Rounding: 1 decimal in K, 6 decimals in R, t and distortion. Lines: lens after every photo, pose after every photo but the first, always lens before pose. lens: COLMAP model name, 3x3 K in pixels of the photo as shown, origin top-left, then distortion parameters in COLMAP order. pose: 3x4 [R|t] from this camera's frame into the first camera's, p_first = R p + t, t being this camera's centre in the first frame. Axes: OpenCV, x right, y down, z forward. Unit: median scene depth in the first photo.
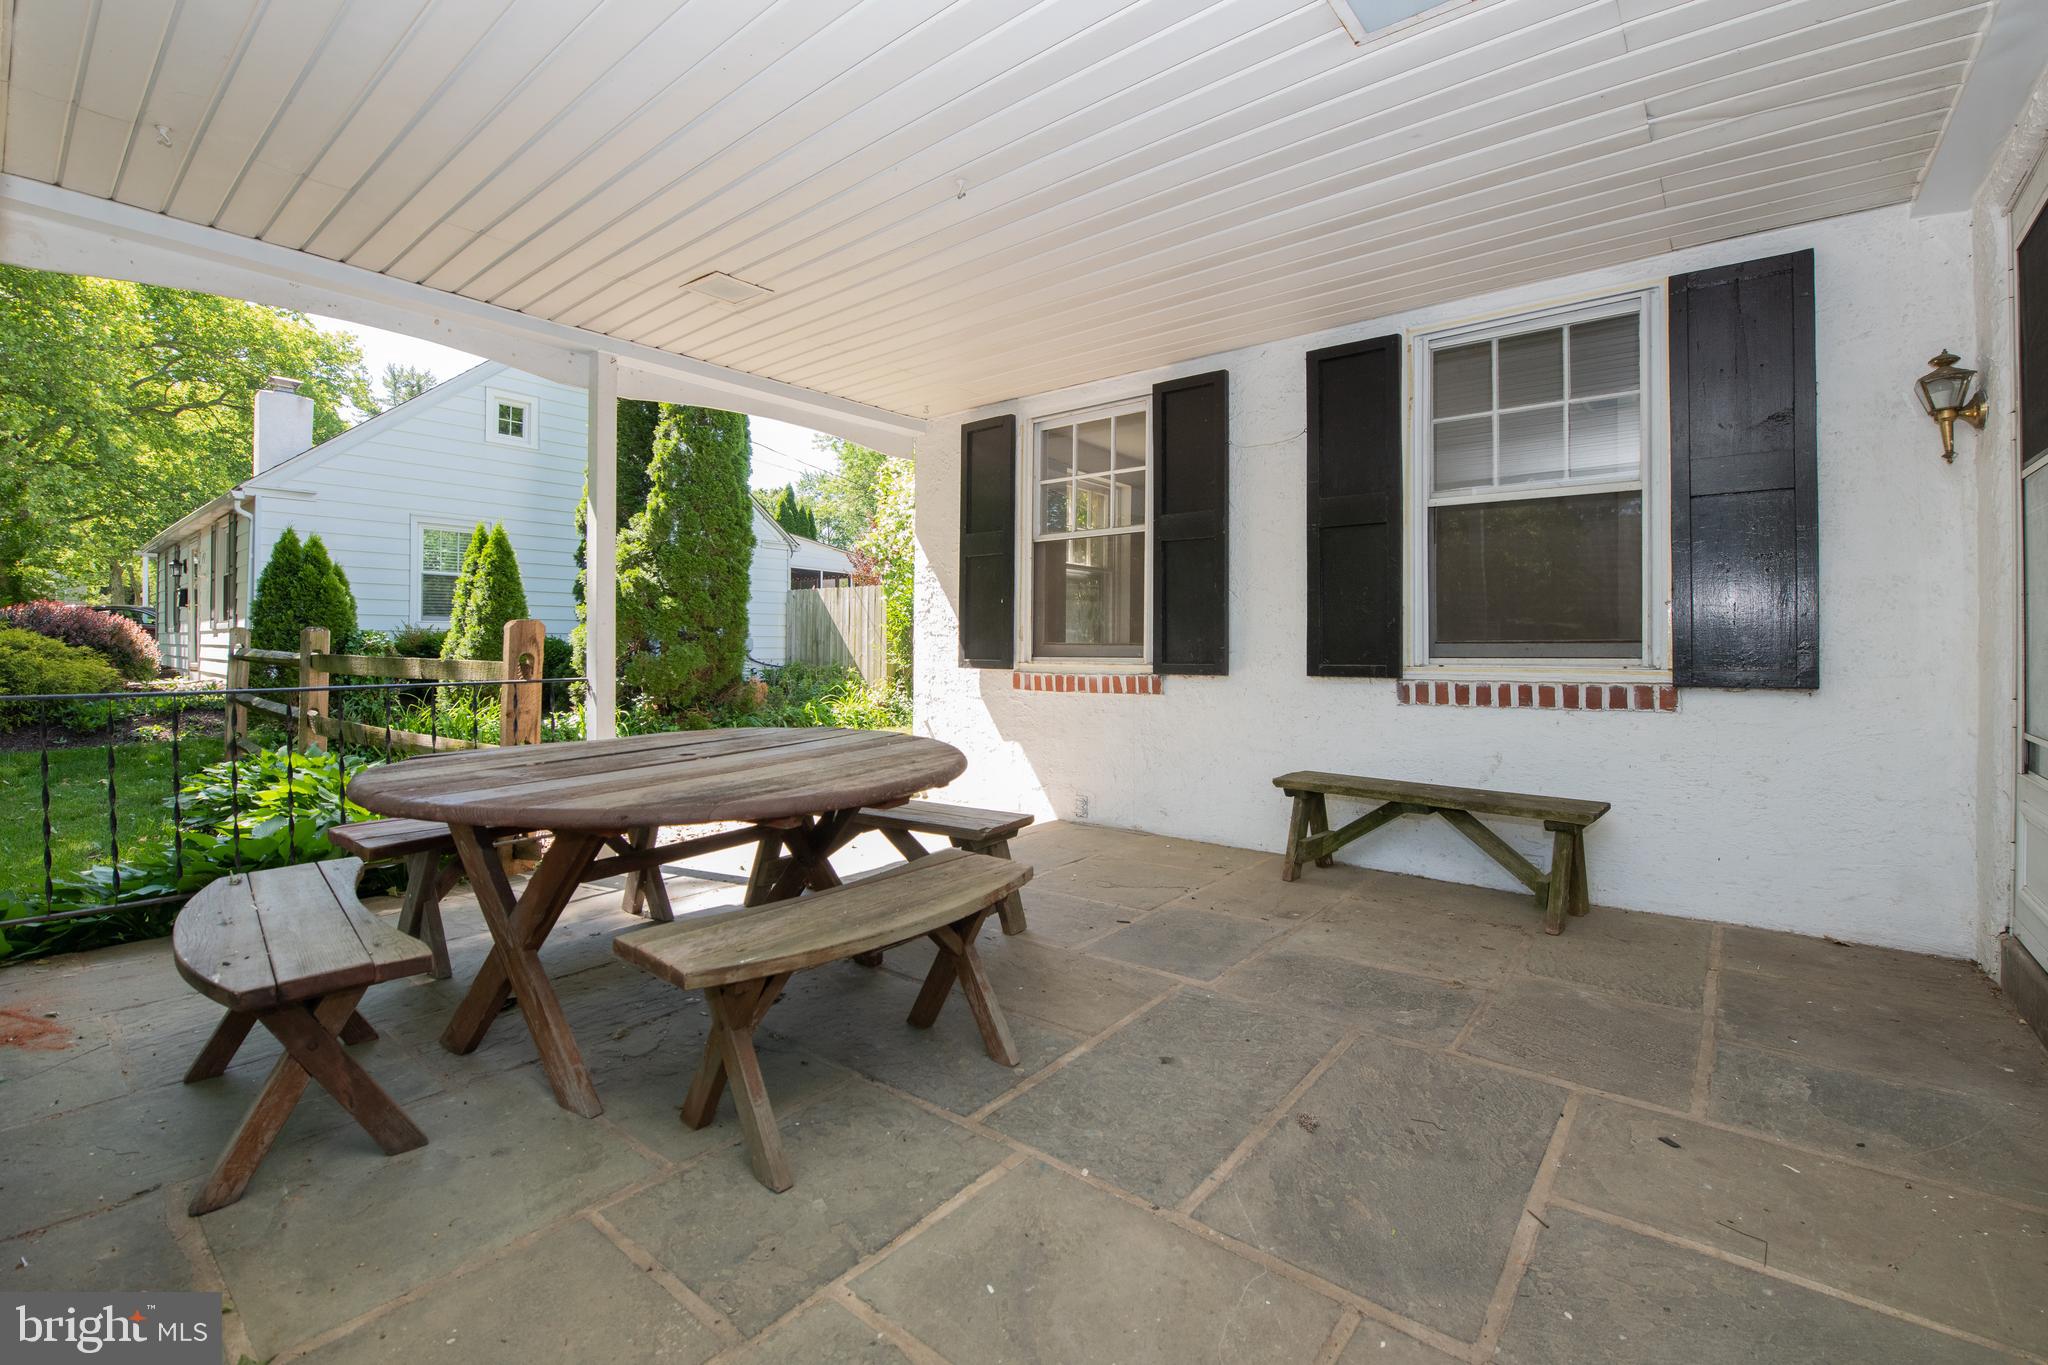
lens RADIAL K [[876.4, 0, 1024.4], [0, 876.4, 632.7], [0, 0, 1]] dist [-0.000897, -0.000093]
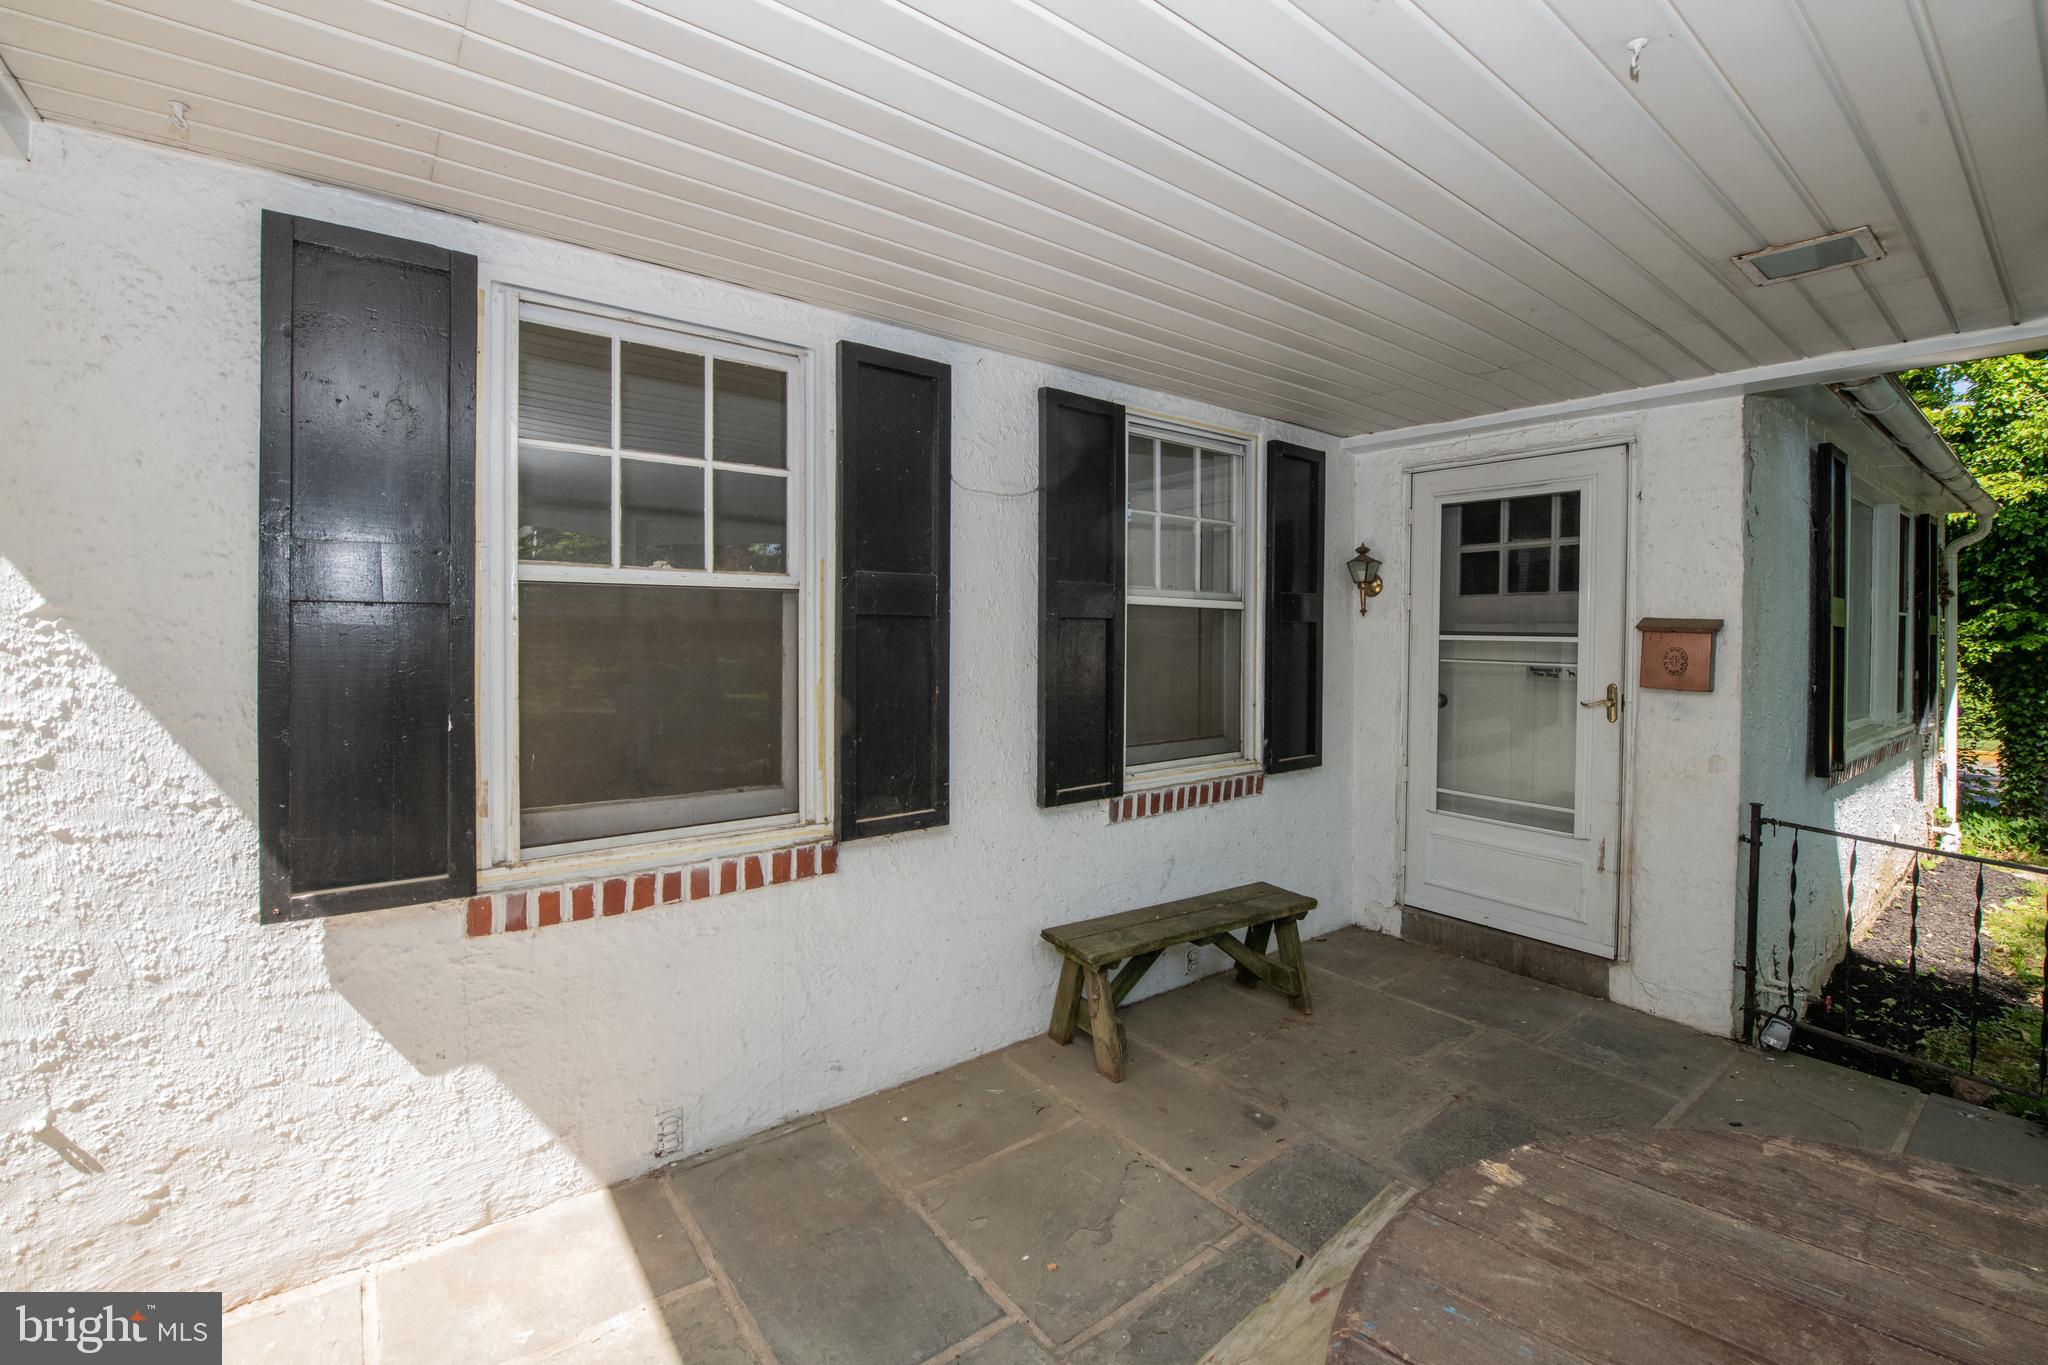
lens RADIAL K [[890.7, 0, 1023.9], [0, 890.7, 658.4], [0, 0, 1]] dist [-0.000471, -0.000200]
pose [[0.237848, -0.015970, 0.971171, -0.443046], [-0.011704, 0.999745, 0.019306, -0.097272], [-0.971232, -0.015958, 0.237600, 0.828238]]
